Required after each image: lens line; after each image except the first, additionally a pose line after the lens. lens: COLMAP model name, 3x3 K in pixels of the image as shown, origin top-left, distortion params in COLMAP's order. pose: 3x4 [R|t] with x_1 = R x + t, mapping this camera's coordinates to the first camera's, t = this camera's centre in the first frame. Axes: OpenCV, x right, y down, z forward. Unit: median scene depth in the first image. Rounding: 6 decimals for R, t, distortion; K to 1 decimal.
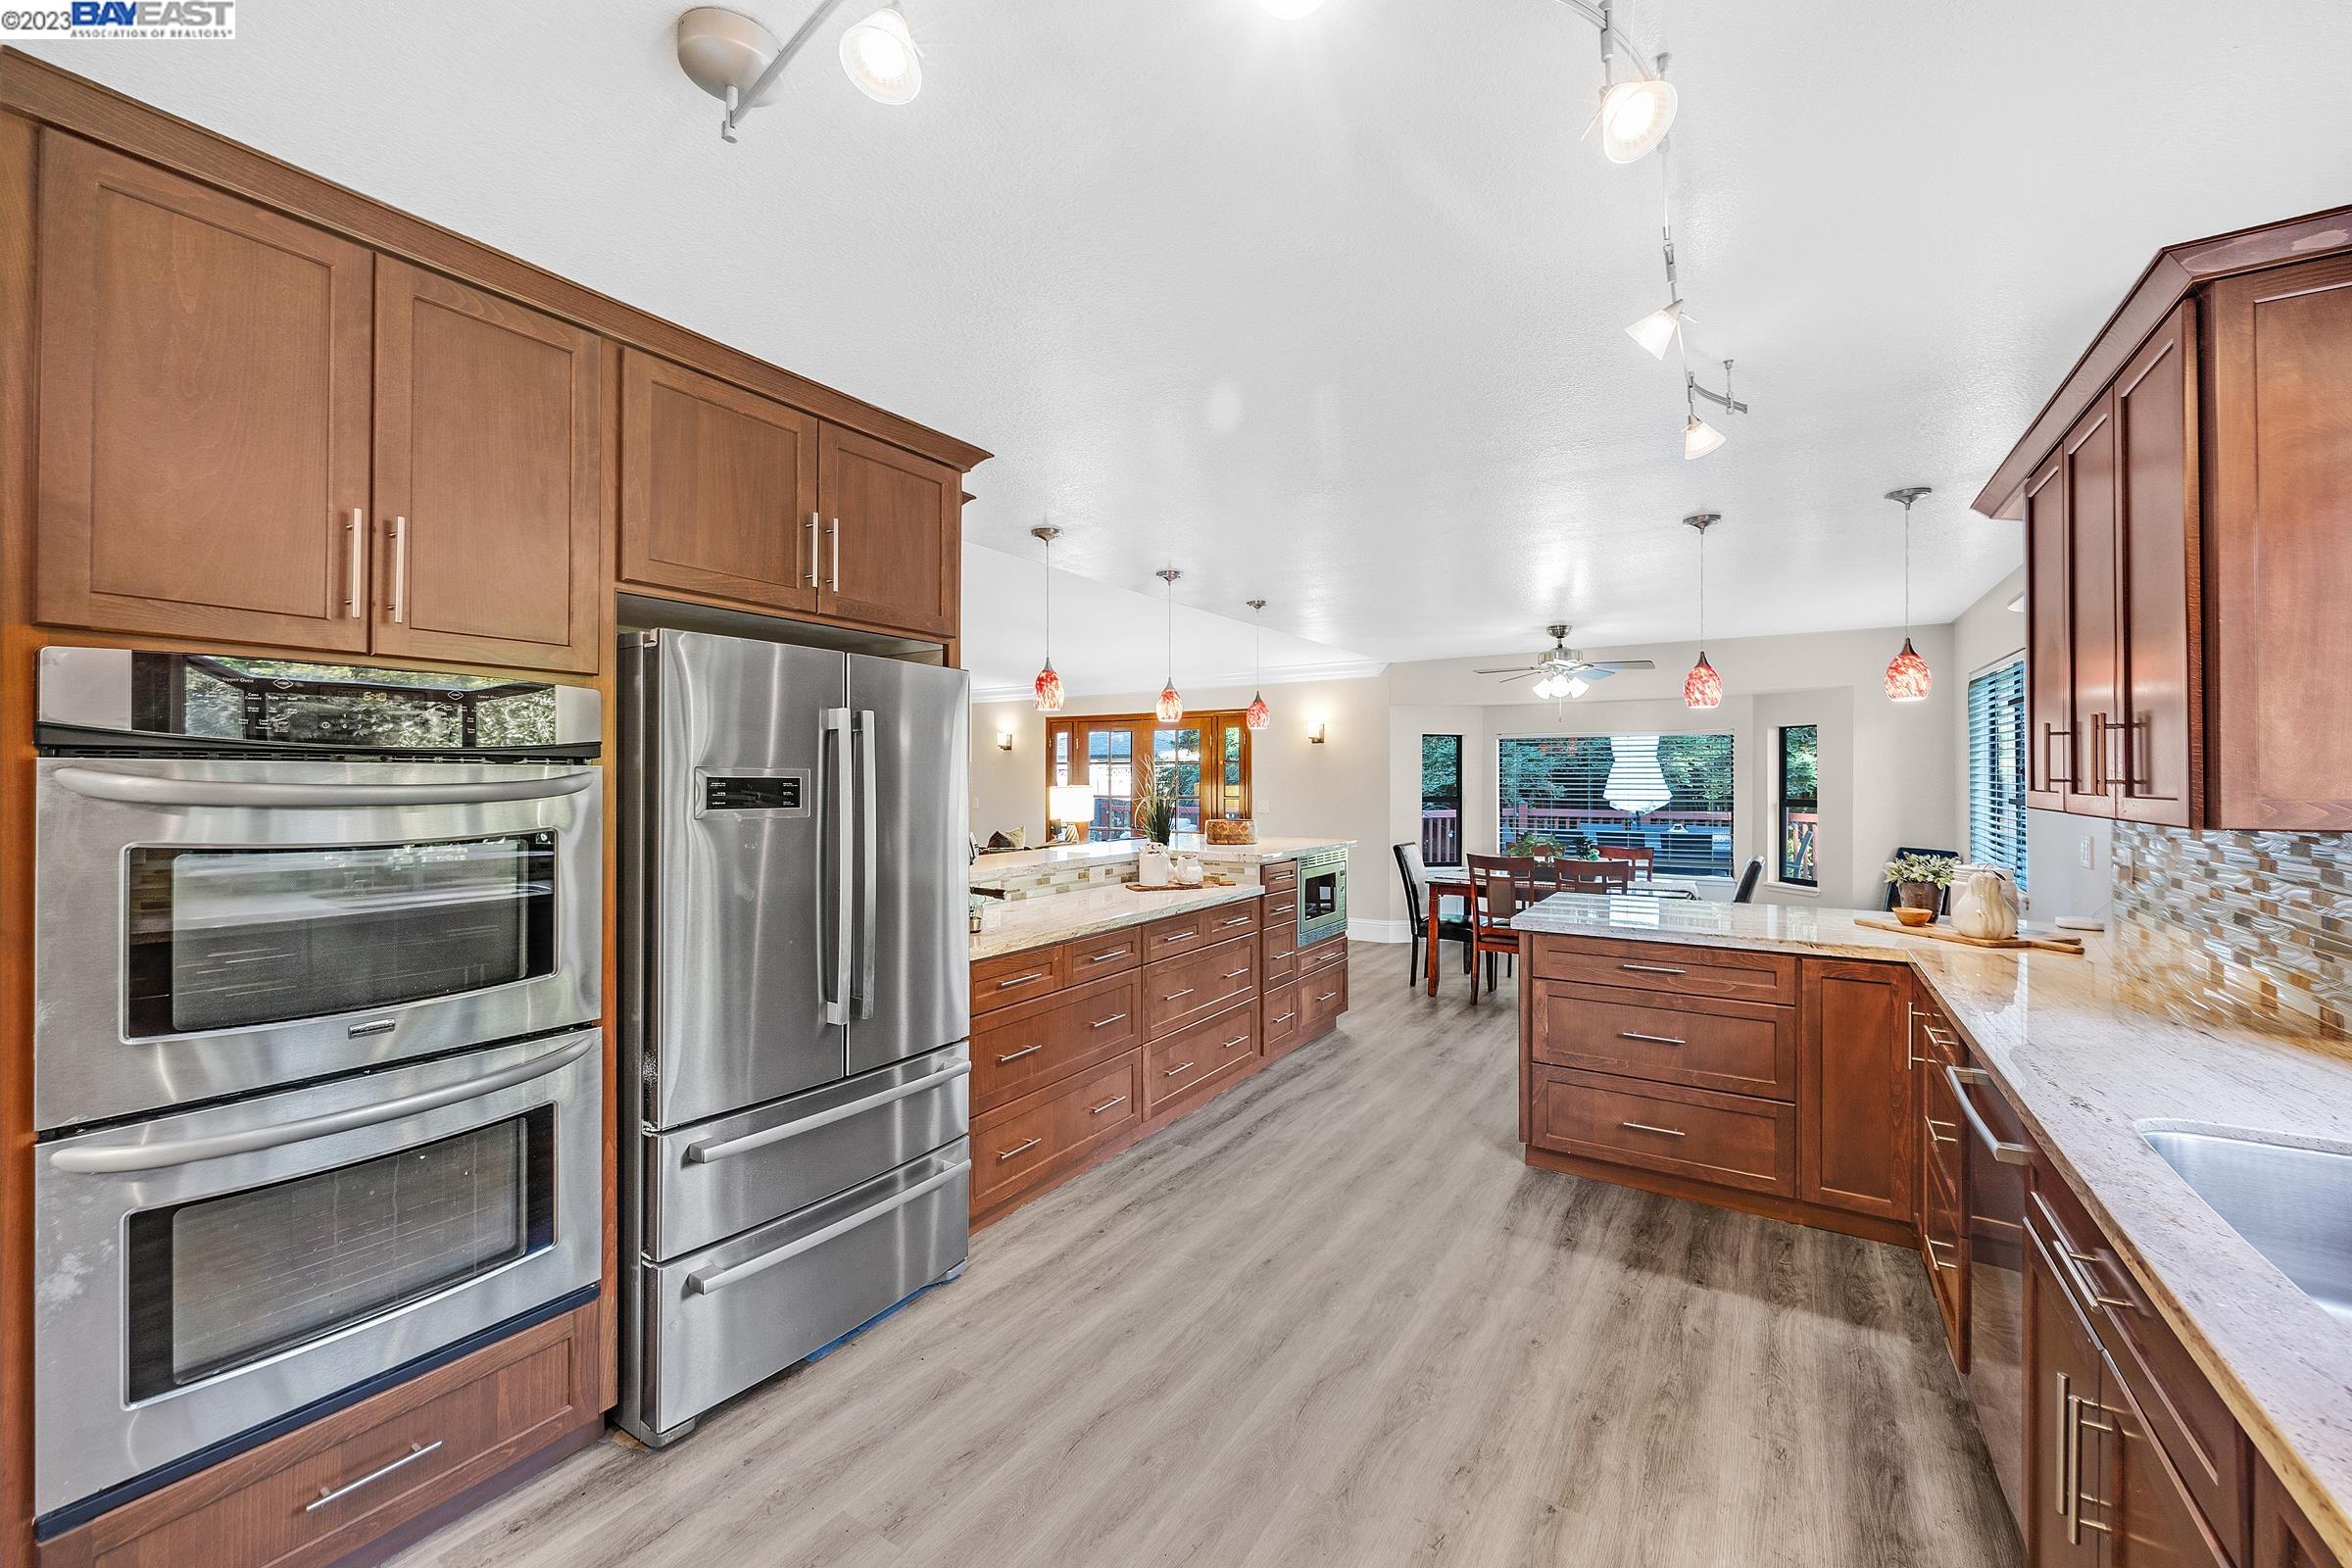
lens RADIAL K [[943.6, 0, 1179.9], [0, 943.6, 778.9], [0, 0, 1]] dist [0.004660, 0.000900]
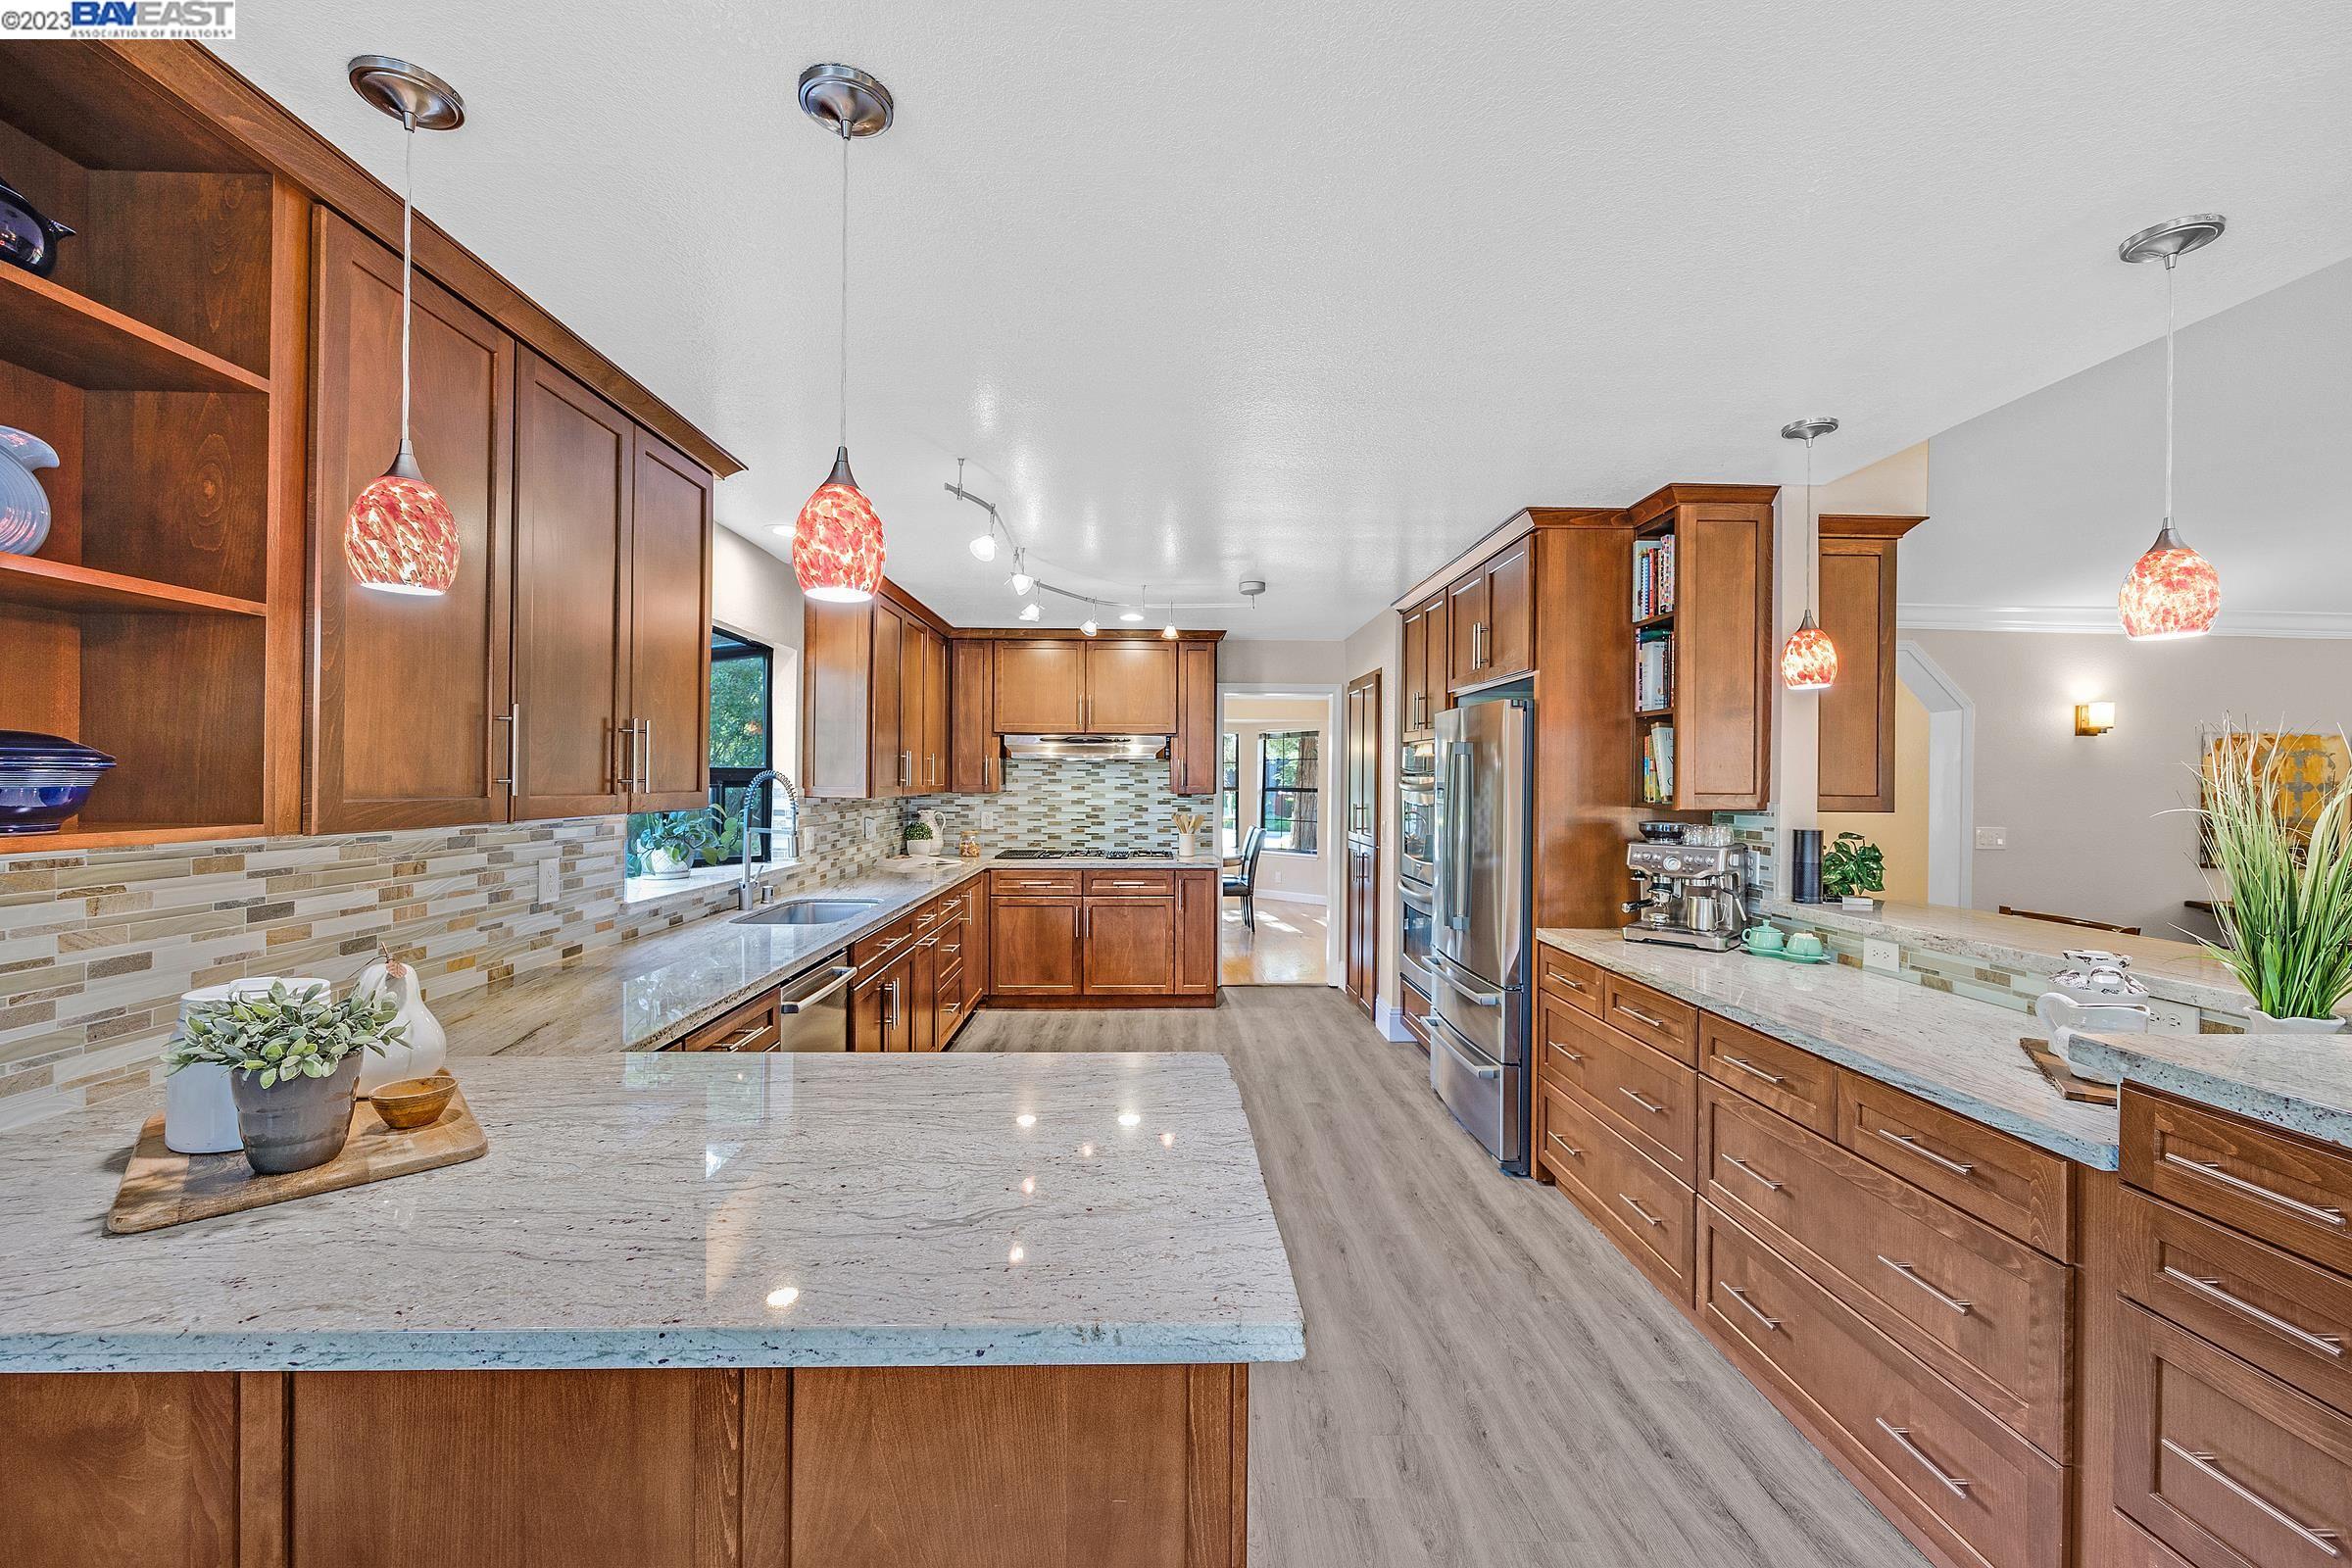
lens RADIAL K [[943.6, 0, 1174.3], [0, 943.6, 780.3], [0, 0, 1]] dist [0.004660, 0.000900]
pose [[-0.830303, -0.004580, -0.557294, 0.767880], [-0.008624, 0.999952, 0.004630, -0.005960], [0.557246, 0.008651, -0.830302, 1.634118]]
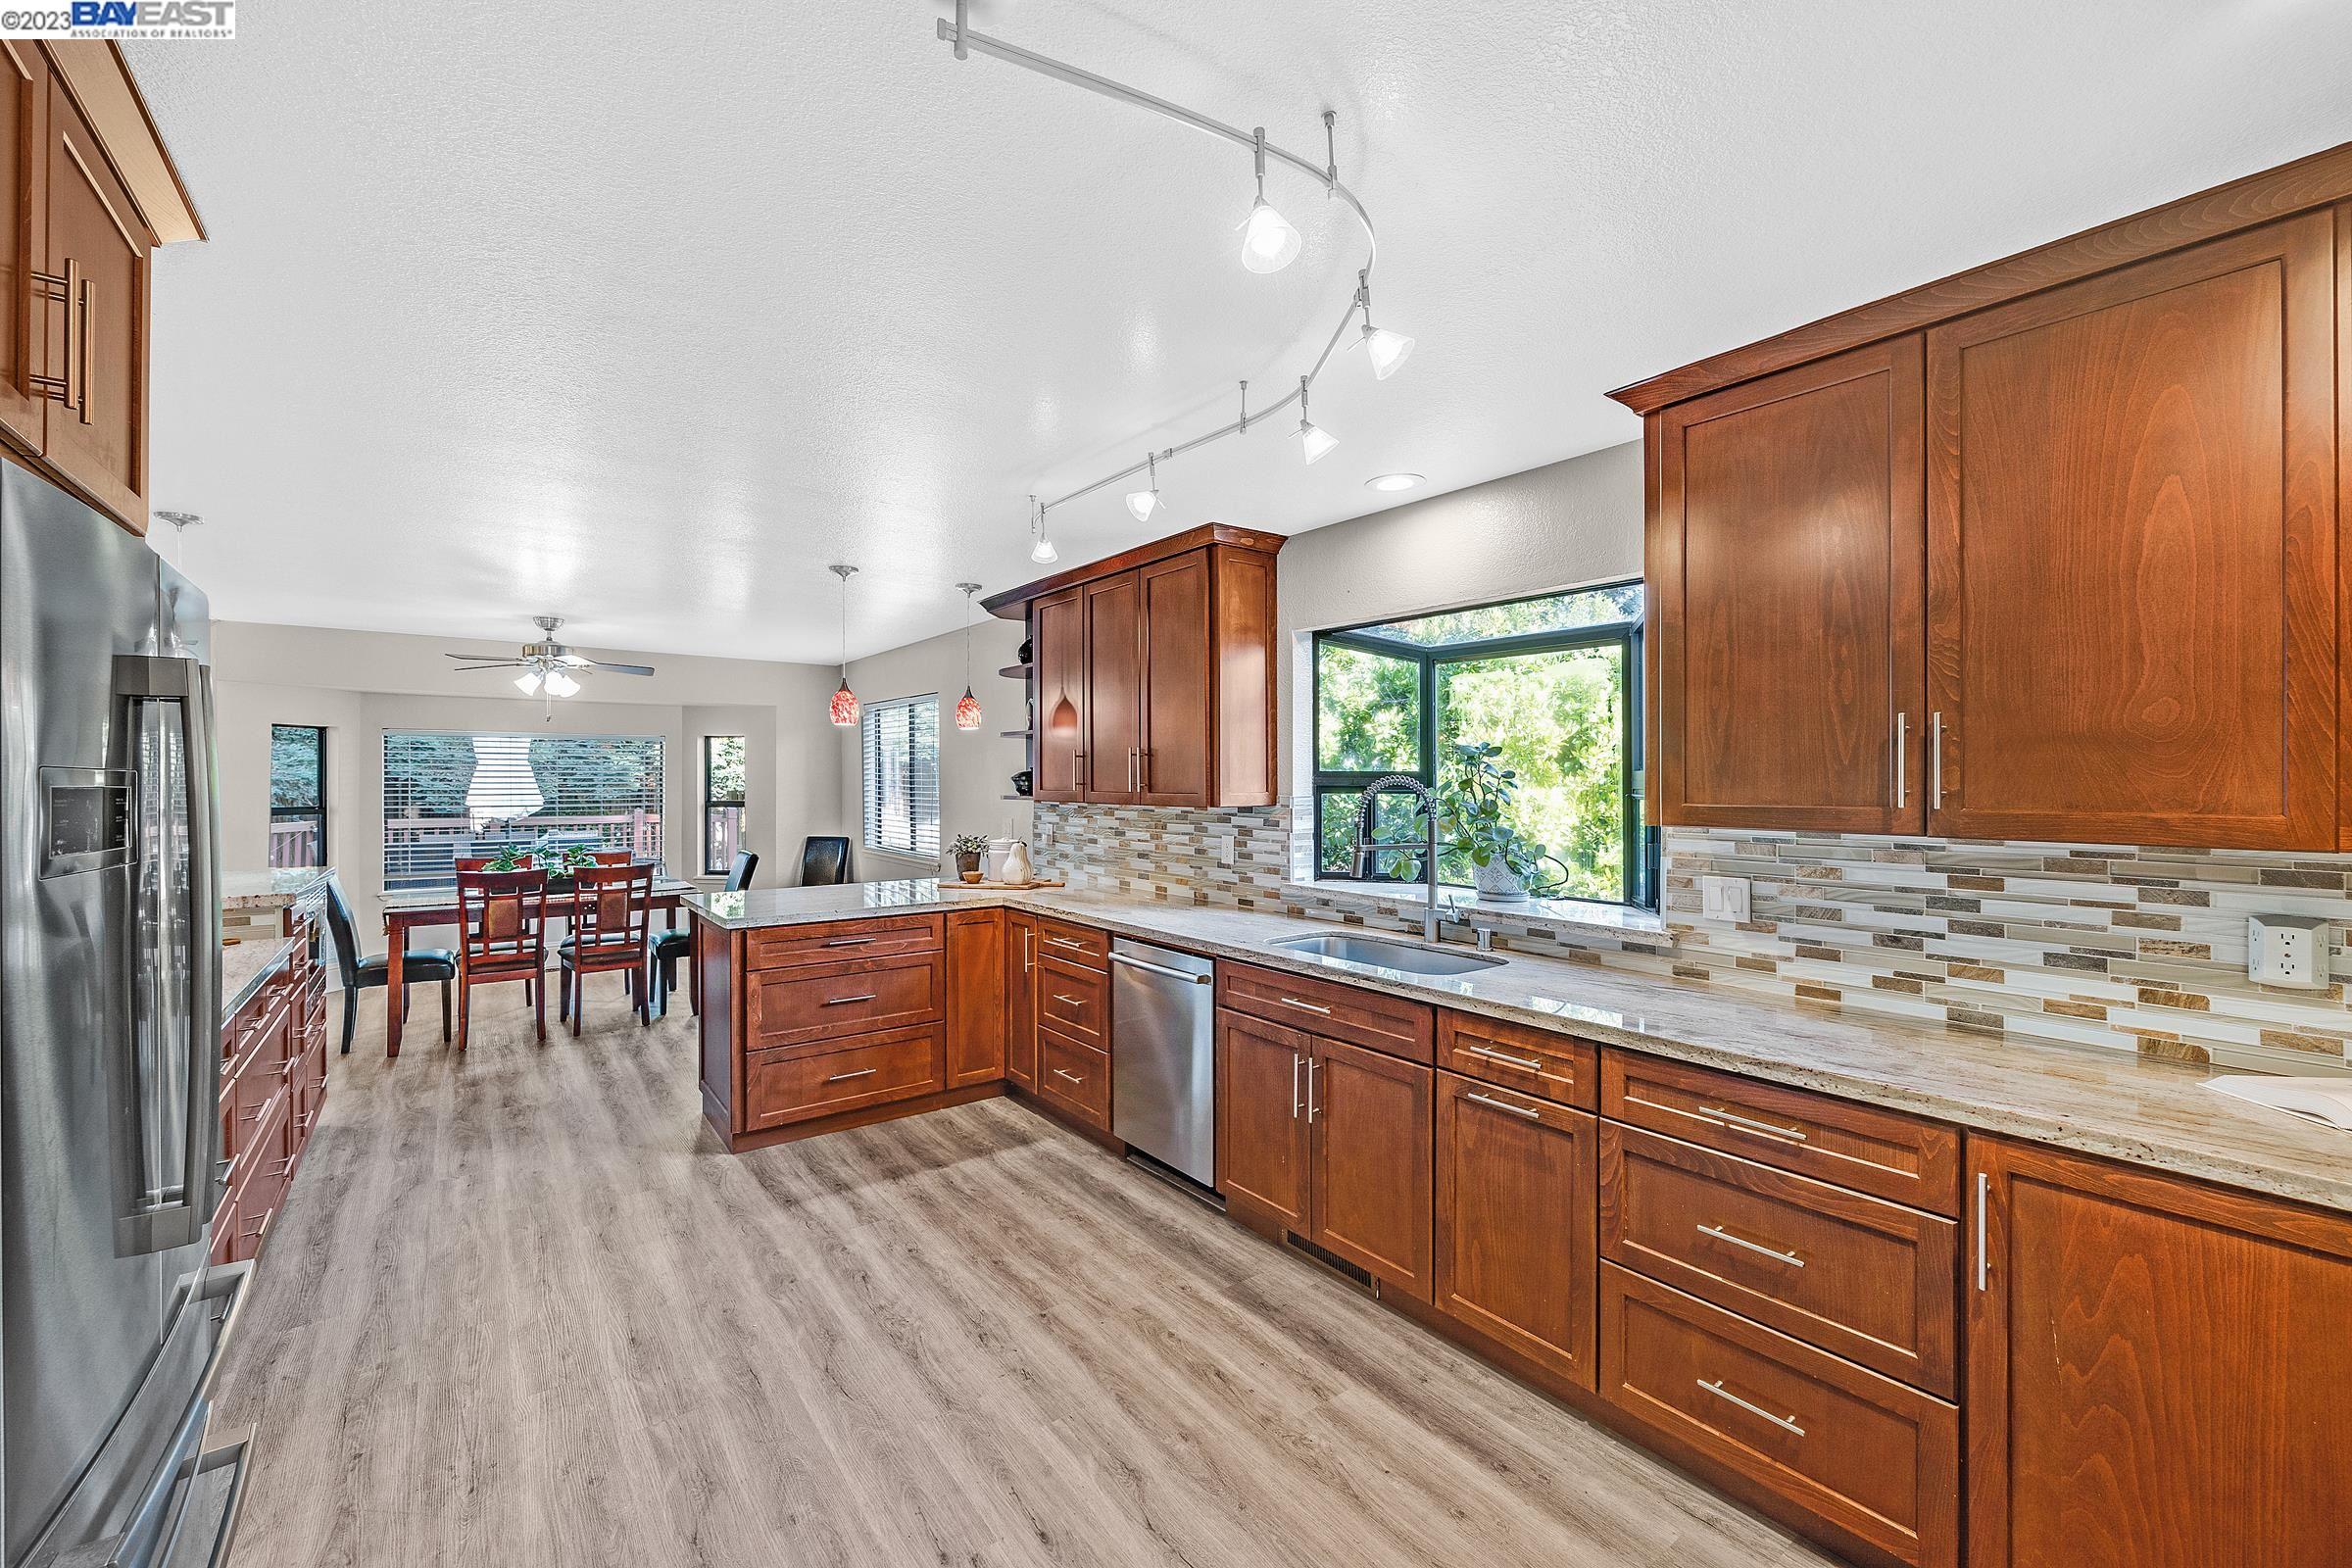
lens RADIAL K [[943.6, 0, 1173.6], [0, 943.6, 780.2], [0, 0, 1]] dist [0.004660, 0.000900]
pose [[0.344609, 0.001401, 0.938745, -0.518843], [0.000899, 0.999998, -0.001822, -0.001809], [-0.938746, 0.001472, 0.344607, 0.217466]]
